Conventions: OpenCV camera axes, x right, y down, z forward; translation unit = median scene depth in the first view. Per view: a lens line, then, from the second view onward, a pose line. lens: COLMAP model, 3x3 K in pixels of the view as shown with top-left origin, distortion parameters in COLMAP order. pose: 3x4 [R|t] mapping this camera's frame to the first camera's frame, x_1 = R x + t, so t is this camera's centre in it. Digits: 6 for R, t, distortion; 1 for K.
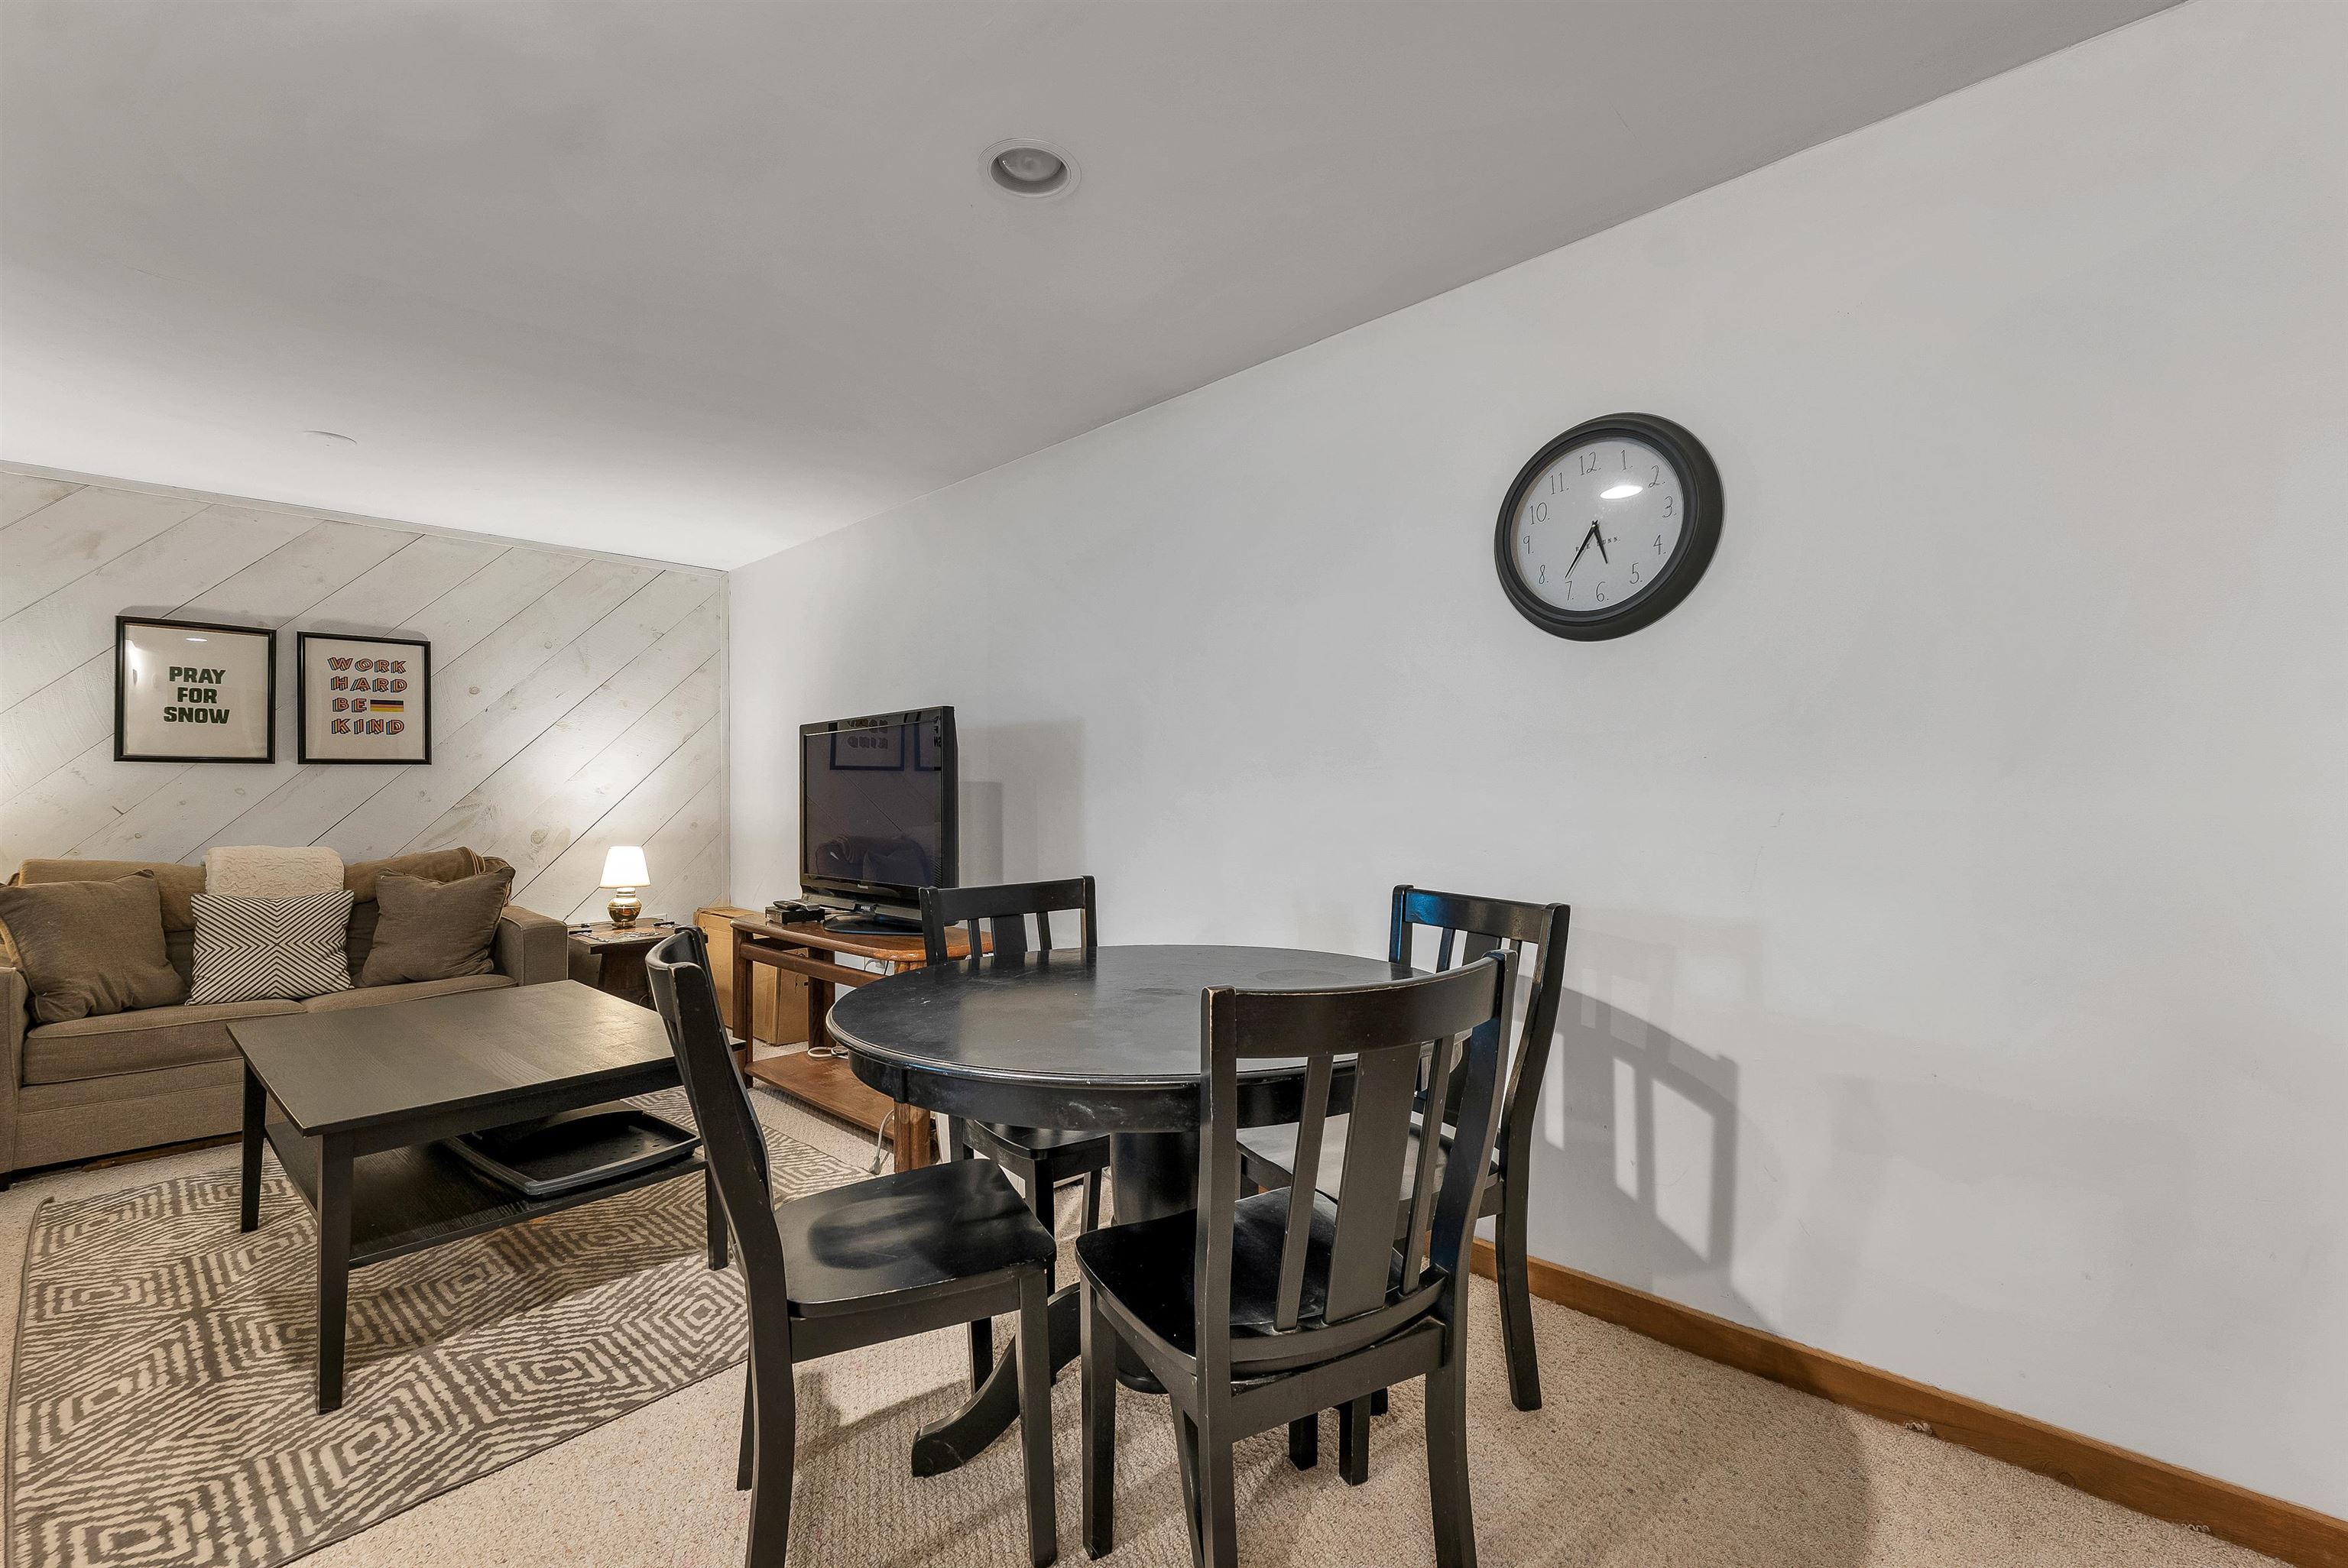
lens RADIAL K [[1027.6, 0, 1167.2], [0, 1027.6, 776.7], [0, 0, 1]] dist [-0.002653, -0.000735]
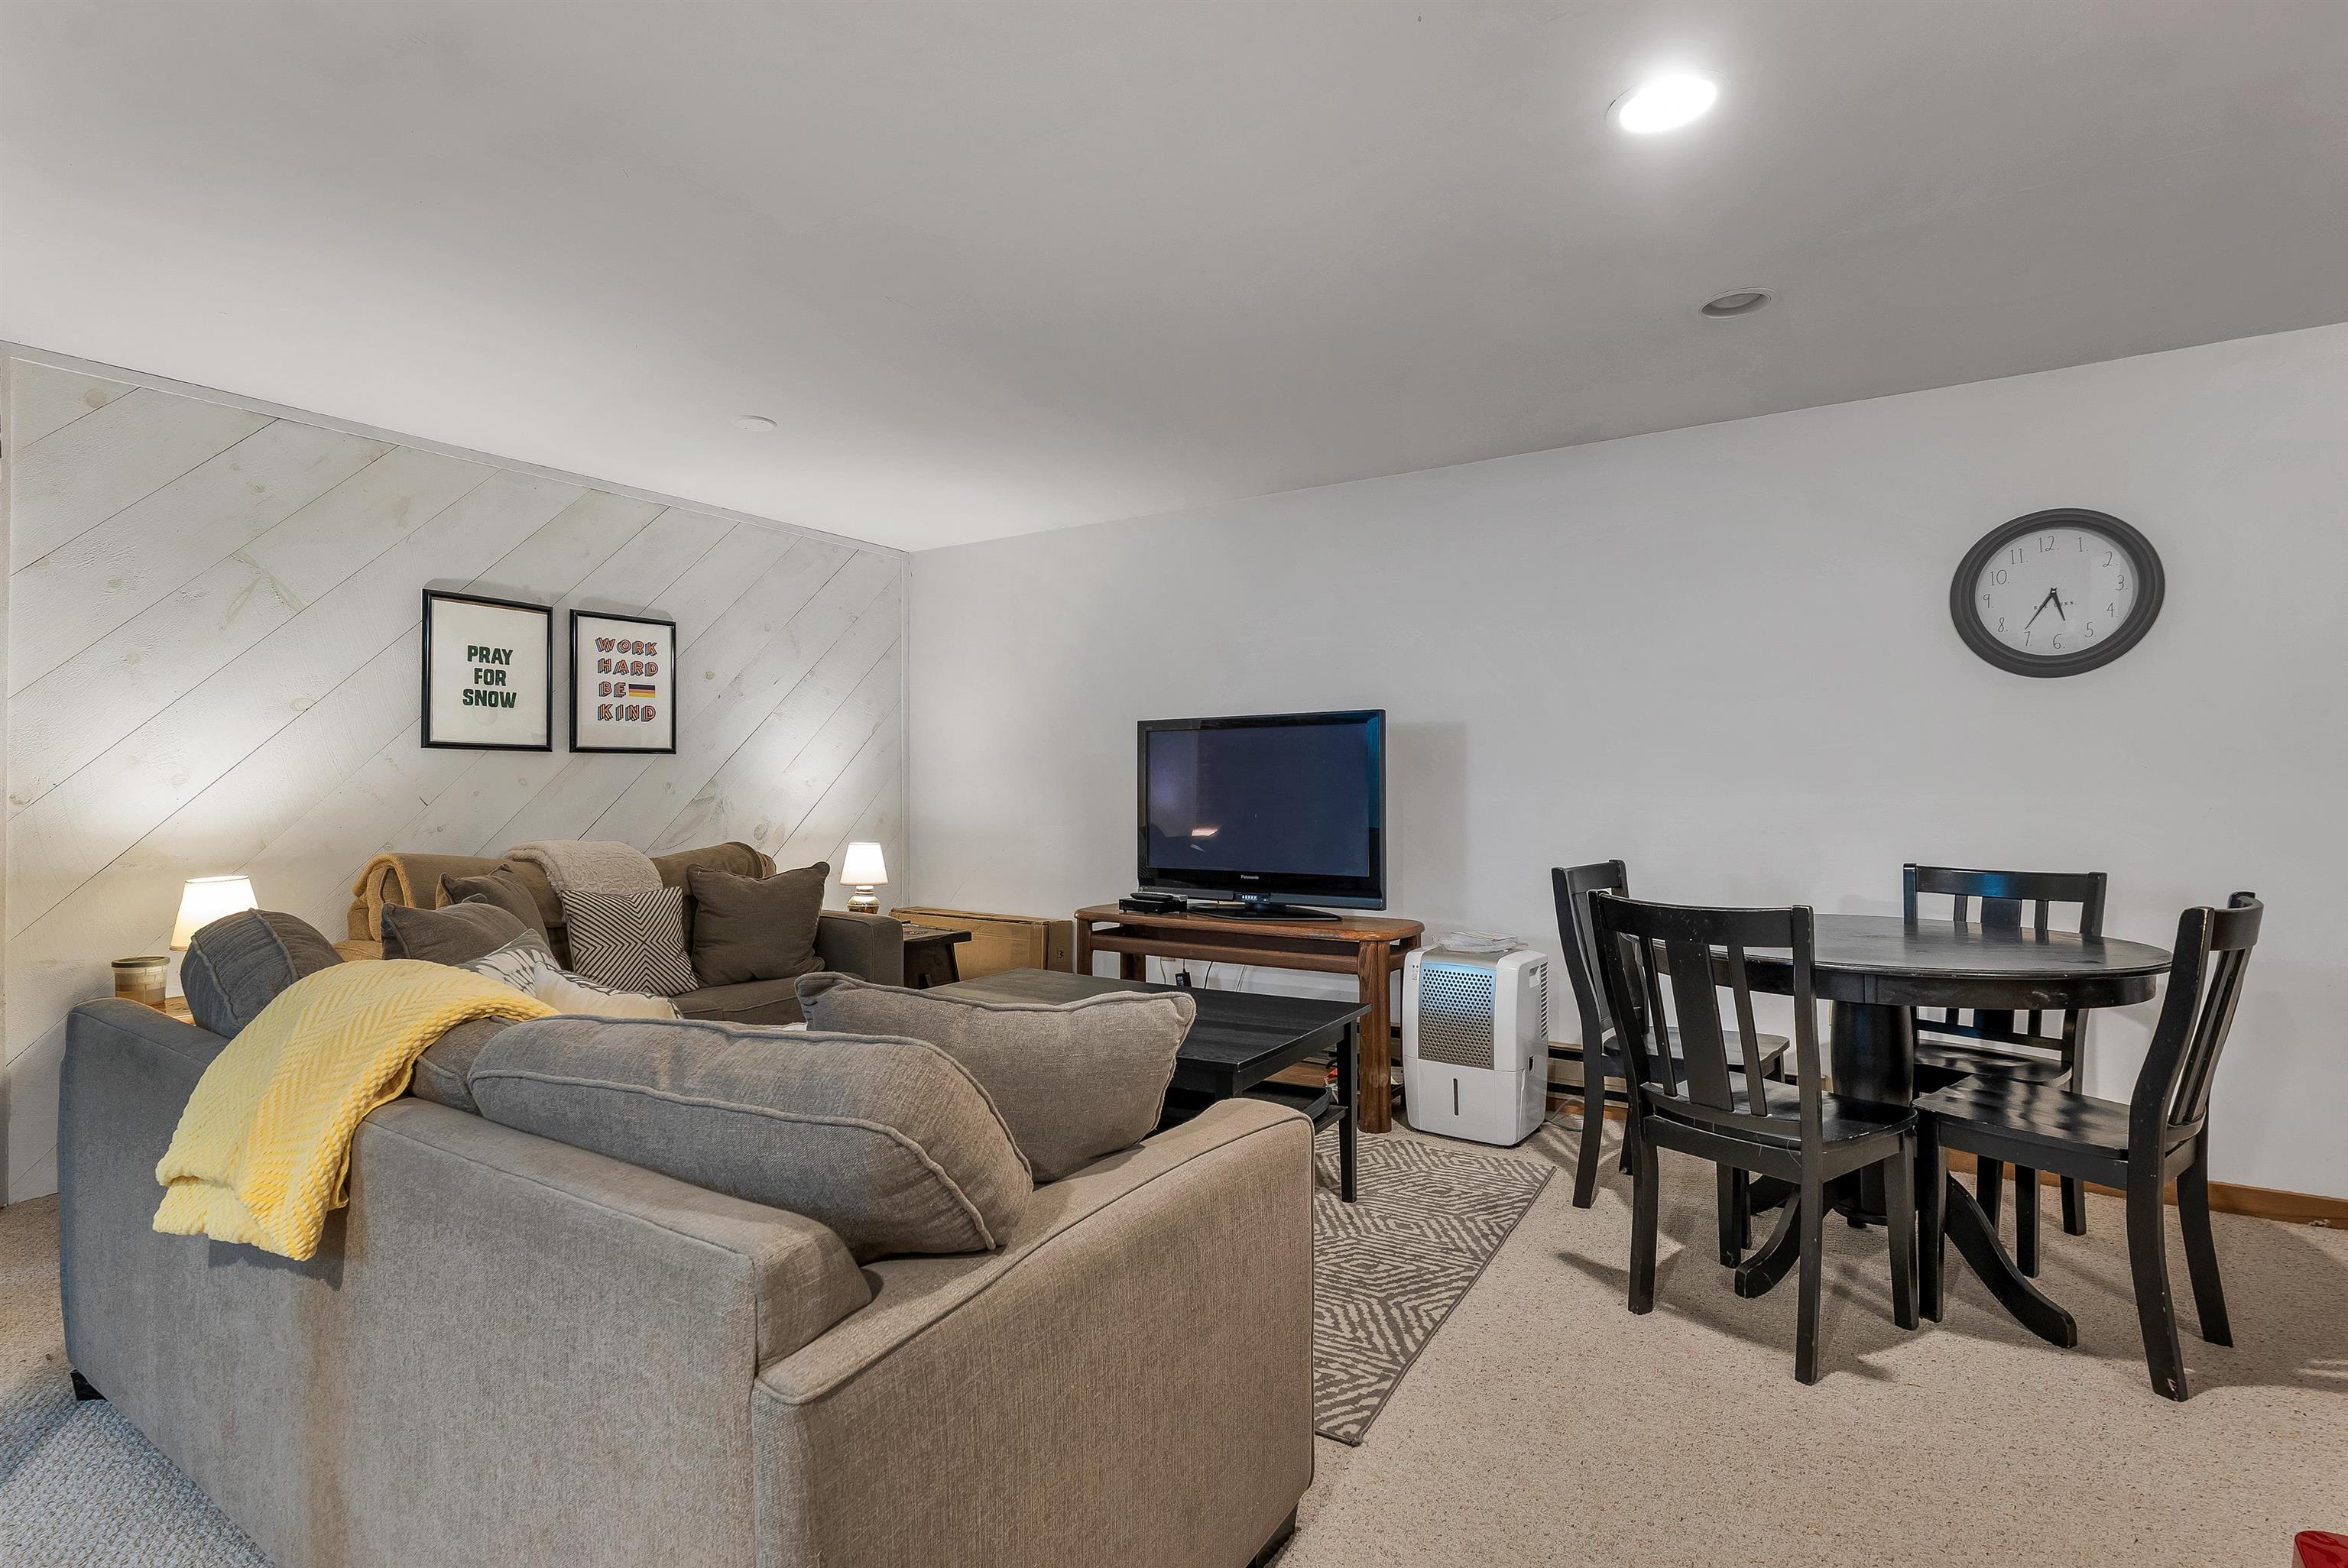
lens RADIAL K [[1180.9, 0, 1184.9], [0, 1180.9, 777.5], [0, 0, 1]] dist [-0.000305, 0.001169]
pose [[0.982288, 0.008414, 0.187188, -0.512322], [-0.009481, 0.999944, 0.004805, -0.000248], [-0.187137, -0.006495, 0.982312, -0.154272]]
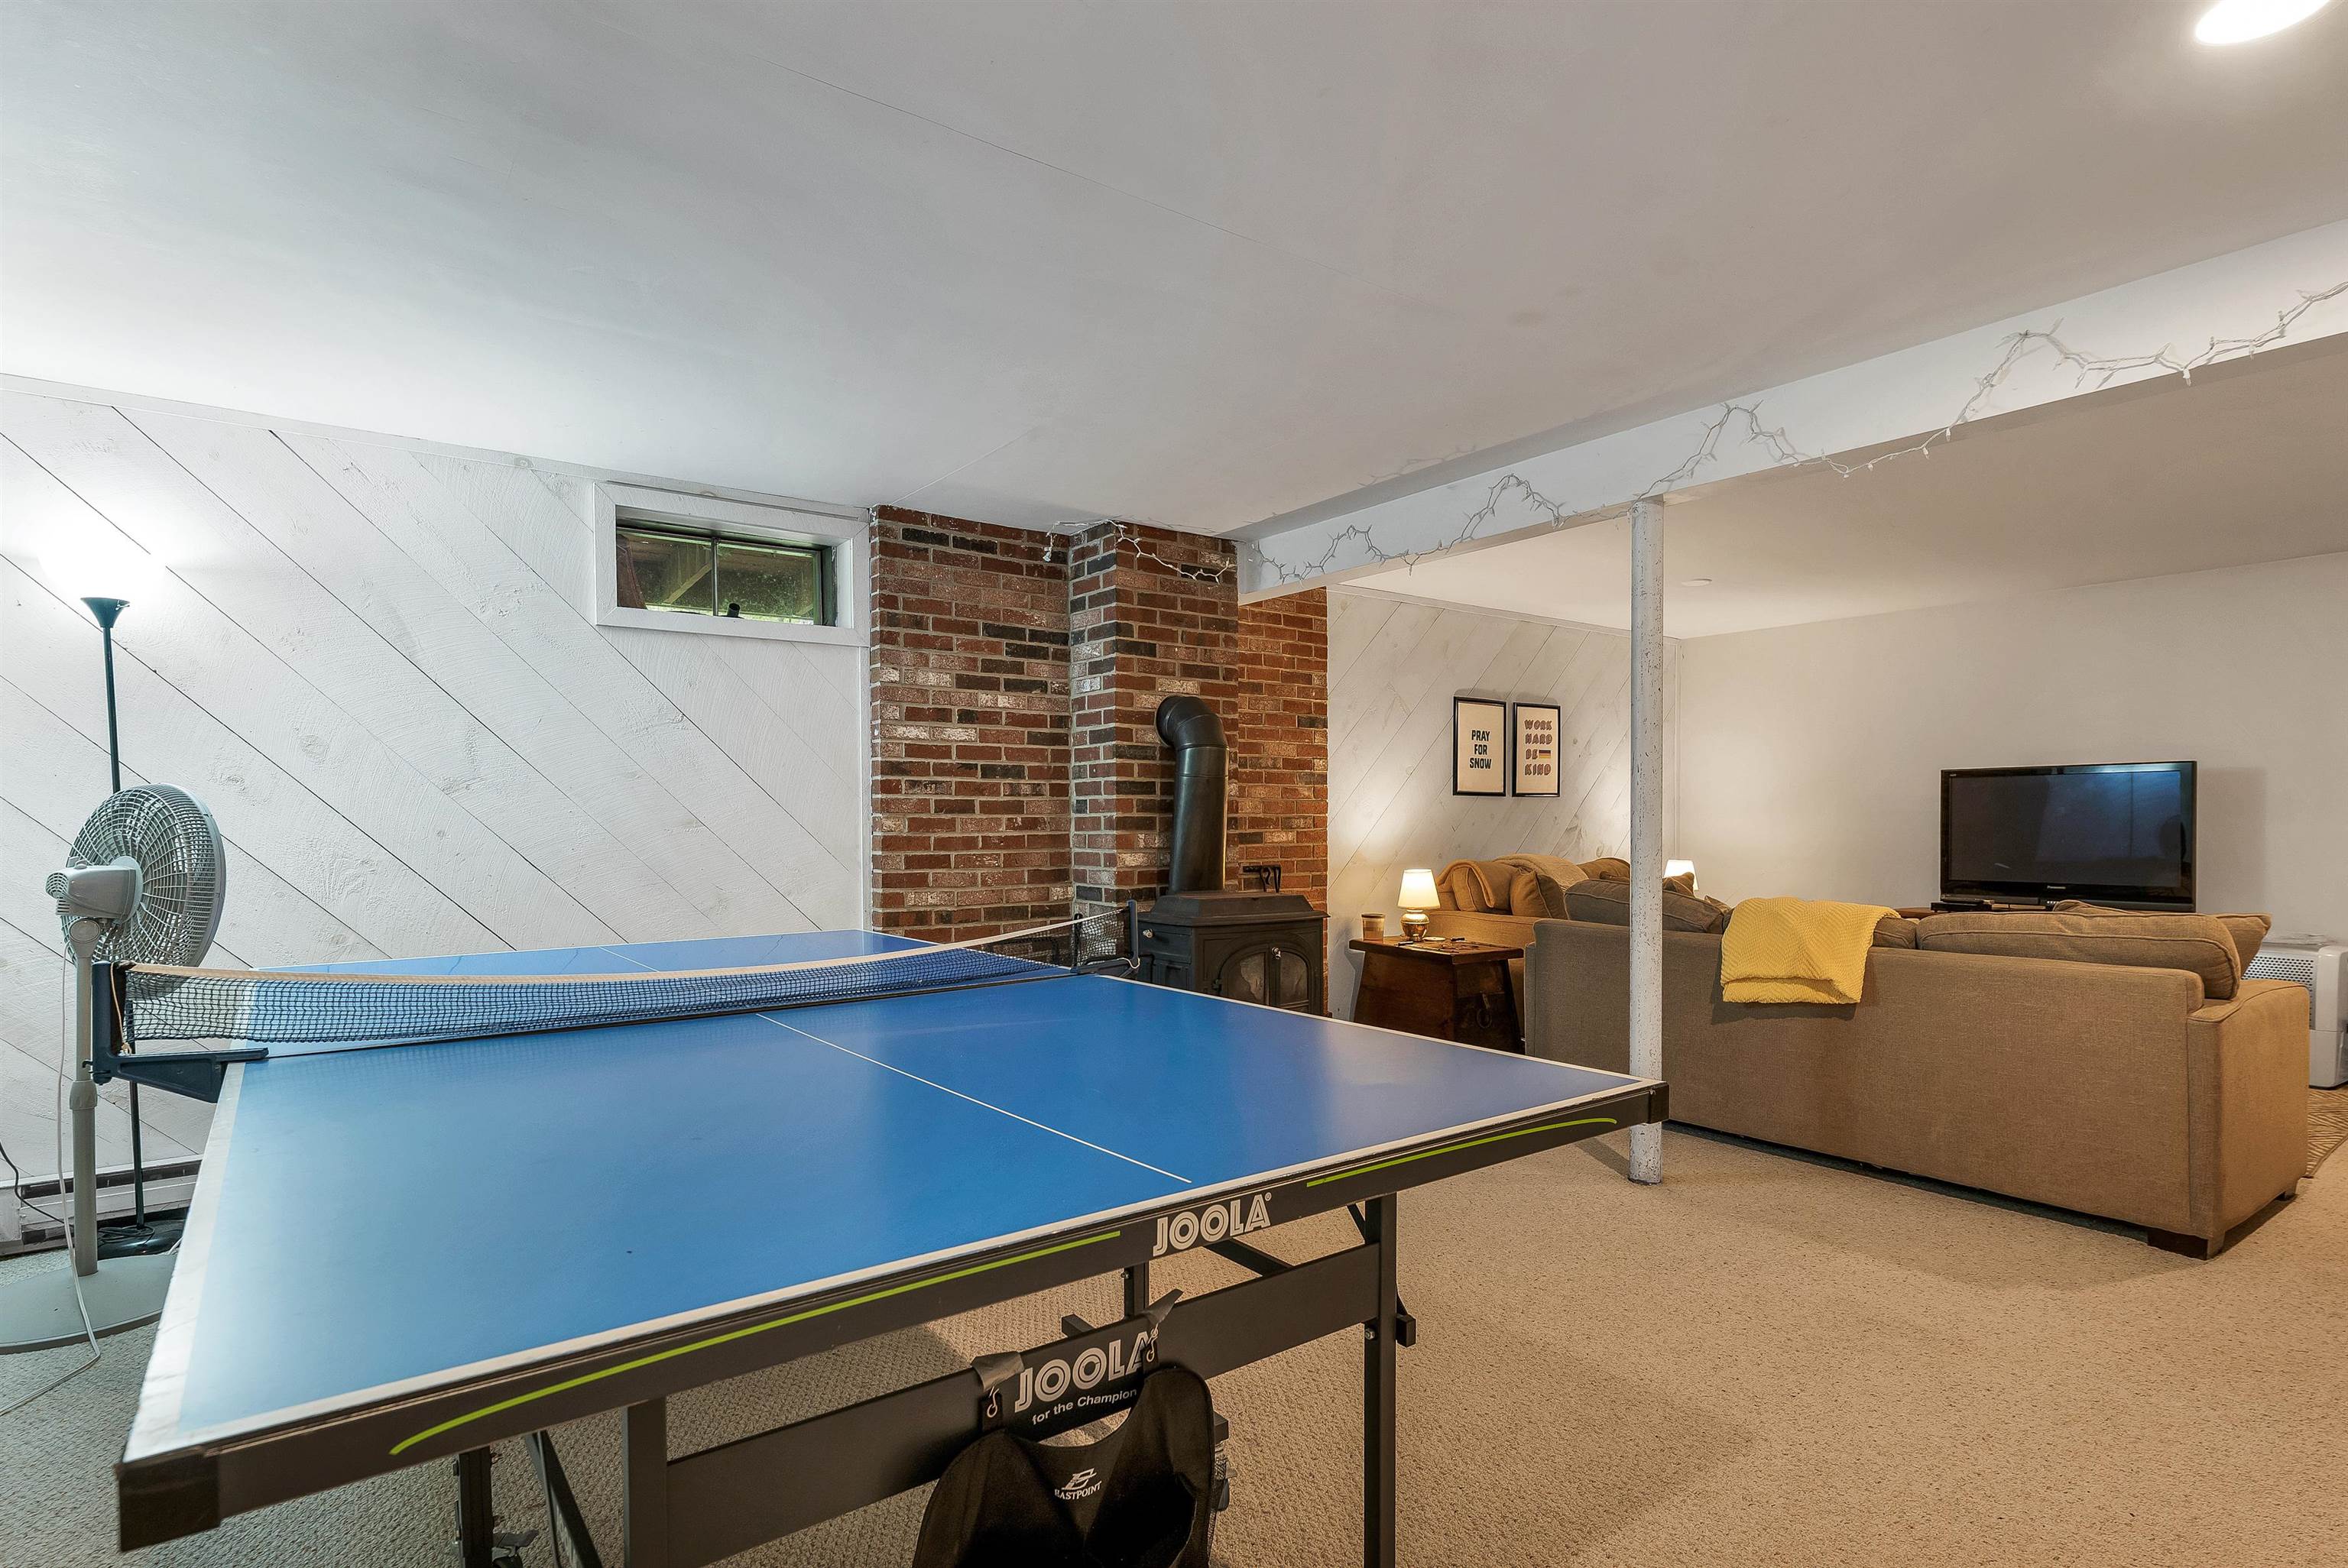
lens RADIAL K [[1180.9, 0, 1197.5], [0, 1180.9, 834.8], [0, 0, 1]] dist [-0.000305, 0.001169]
pose [[0.984869, 0.008750, -0.173080, -1.012755], [-0.003904, 0.999591, 0.028319, -0.004795], [0.173257, -0.027214, 0.984501, -0.679596]]
